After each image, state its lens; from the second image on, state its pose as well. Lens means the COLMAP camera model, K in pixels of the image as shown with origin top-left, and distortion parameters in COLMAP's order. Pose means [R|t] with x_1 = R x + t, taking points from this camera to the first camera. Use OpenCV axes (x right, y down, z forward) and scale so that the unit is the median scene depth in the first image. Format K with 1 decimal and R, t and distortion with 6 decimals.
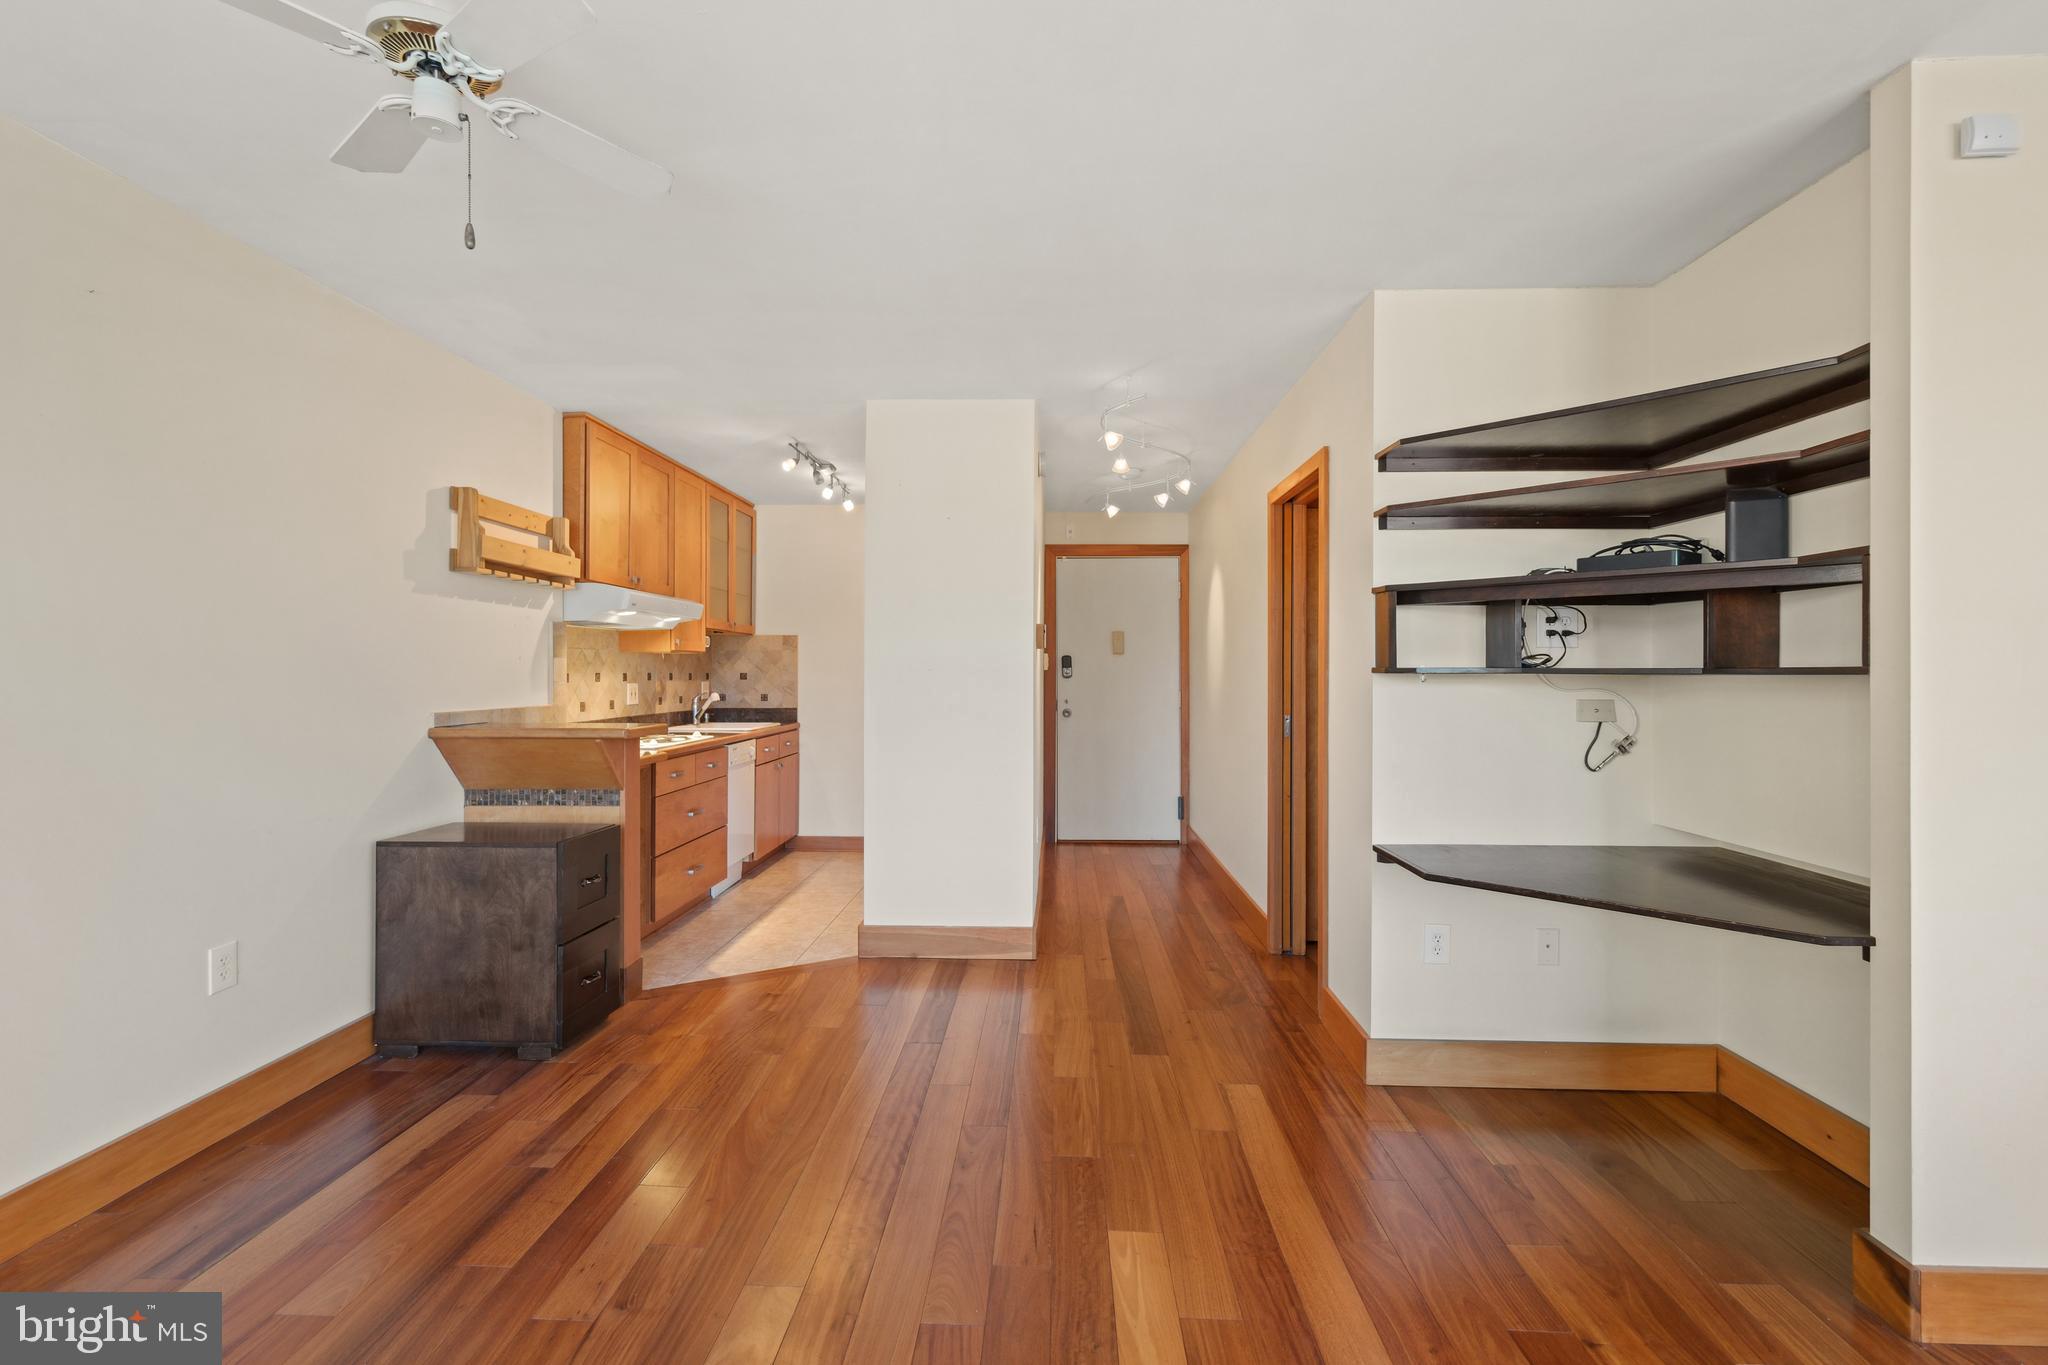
lens RADIAL K [[899.8, 0, 1026.8], [0, 899.8, 670.5], [0, 0, 1]] dist [0.001848, -0.000023]
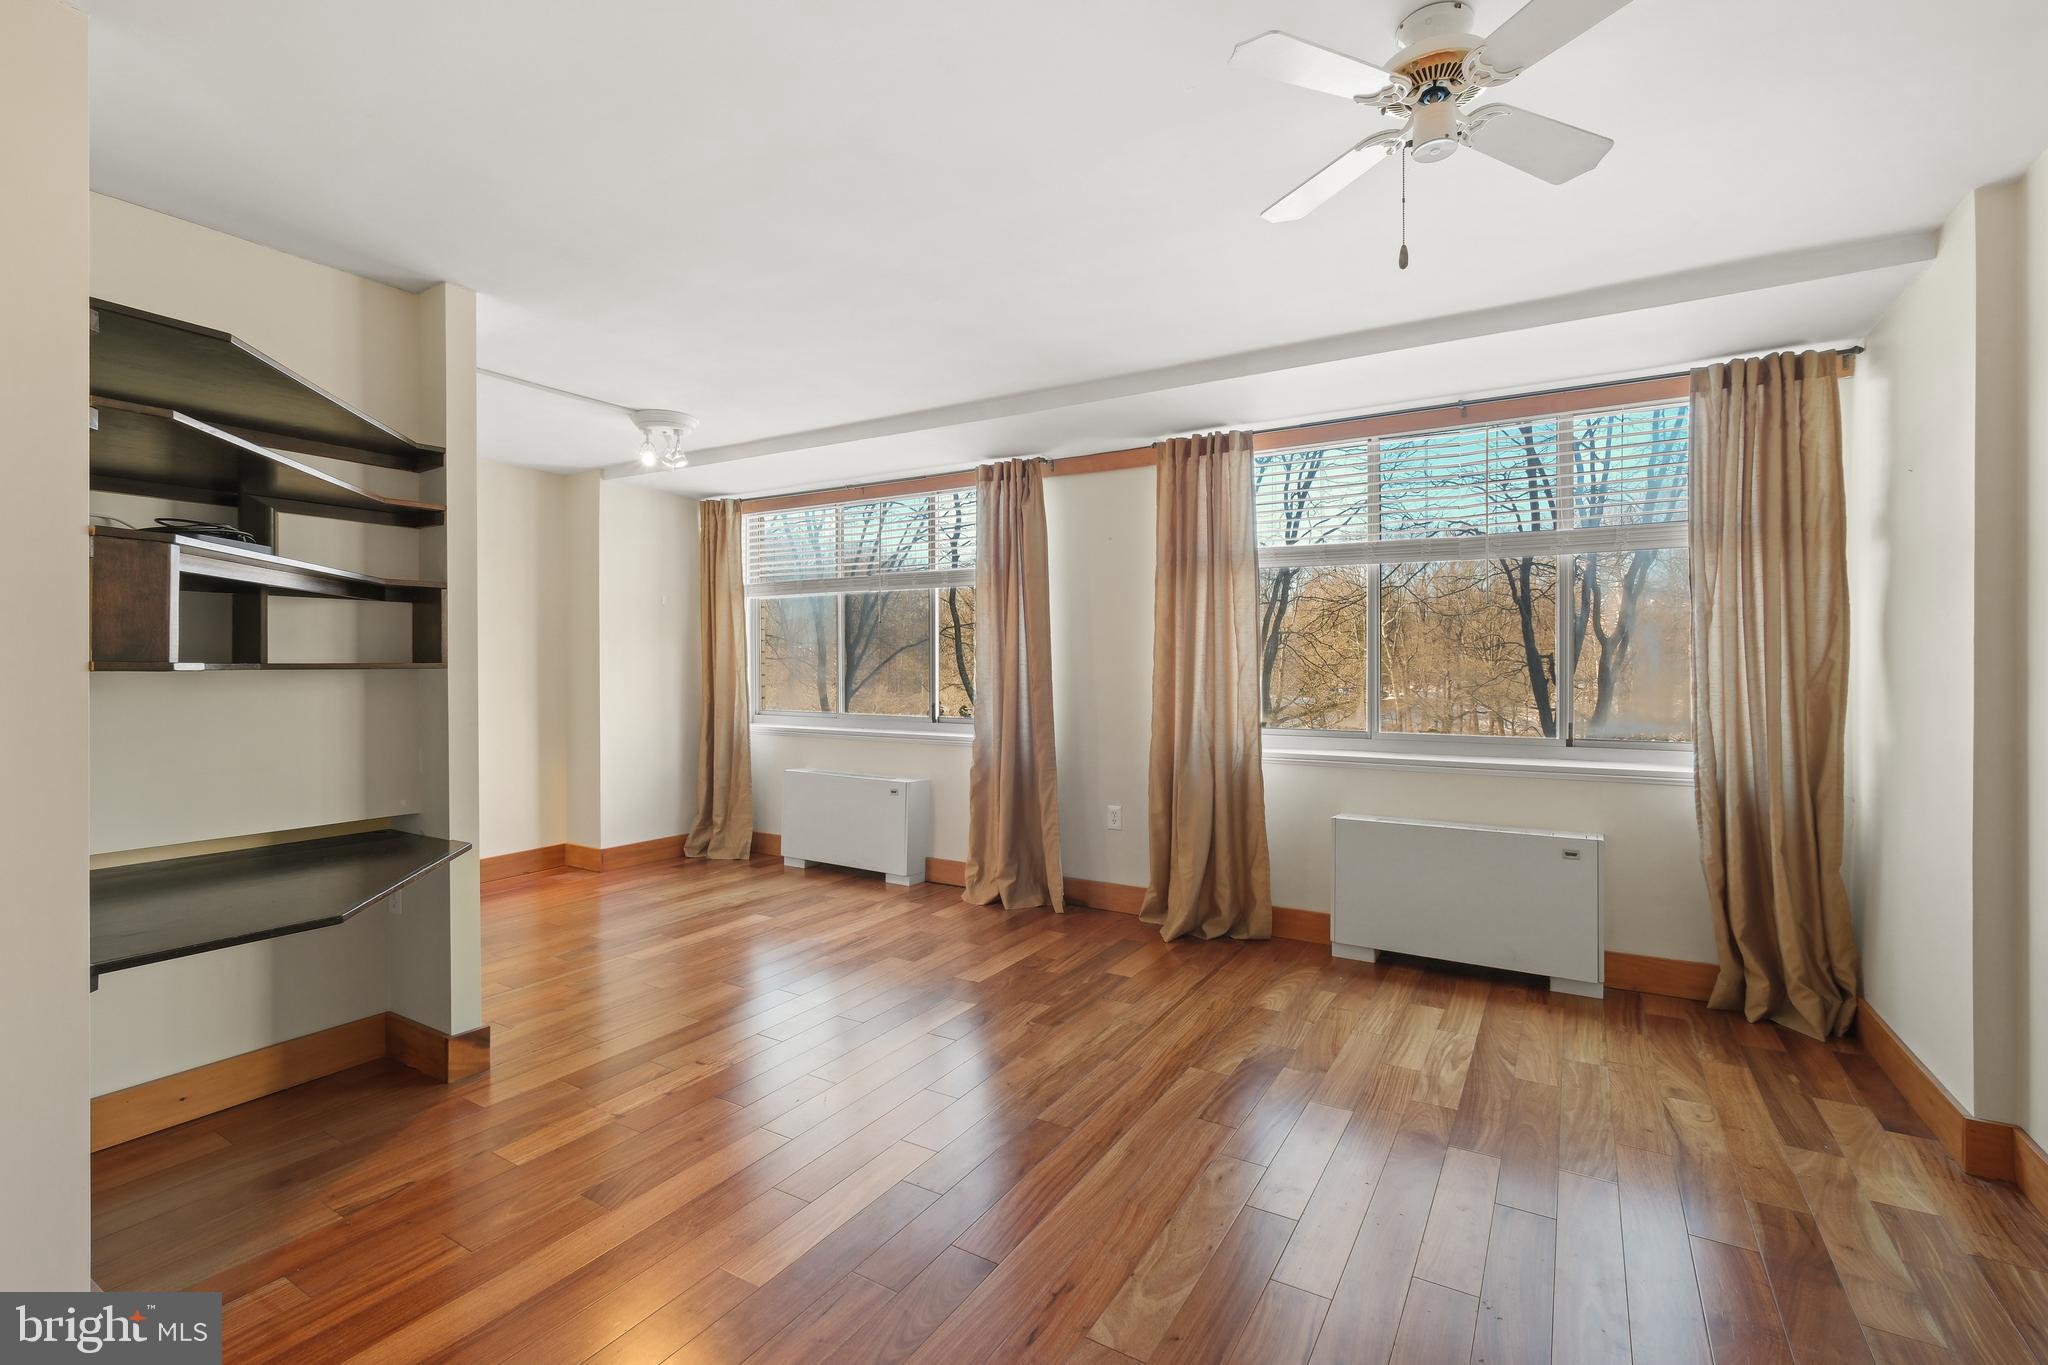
lens RADIAL K [[899.8, 0, 1026.8], [0, 899.8, 670.5], [0, 0, 1]] dist [0.001848, -0.000023]
pose [[-0.872204, -0.003920, 0.489126, -0.304630], [-0.002353, 0.999990, 0.003818, -0.000174], [-0.489136, 0.002179, -0.872205, 0.858493]]
